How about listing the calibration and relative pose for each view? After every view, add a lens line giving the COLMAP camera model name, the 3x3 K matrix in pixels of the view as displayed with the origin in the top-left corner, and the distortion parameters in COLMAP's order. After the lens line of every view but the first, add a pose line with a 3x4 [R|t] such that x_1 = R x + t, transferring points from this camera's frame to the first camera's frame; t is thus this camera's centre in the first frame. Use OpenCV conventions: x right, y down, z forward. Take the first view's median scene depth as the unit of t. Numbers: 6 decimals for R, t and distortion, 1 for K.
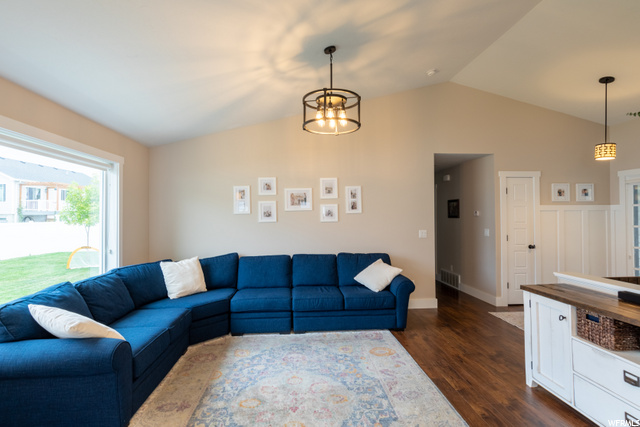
lens RADIAL K [[316.3, 0, 318.6], [0, 316.3, 212.6], [0, 0, 1]] dist [0.003555, 0.000436]
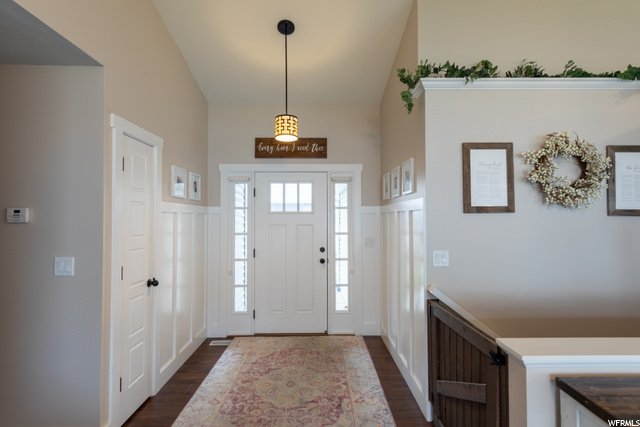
lens RADIAL K [[316.3, 0, 317.5], [0, 316.3, 206.9], [0, 0, 1]] dist [0.003555, 0.000436]
pose [[0.055750, 0.042033, 0.997560, 0.176498], [-0.002971, 0.999116, -0.041932, 0.007863], [-0.998440, -0.000626, 0.055825, 0.705405]]
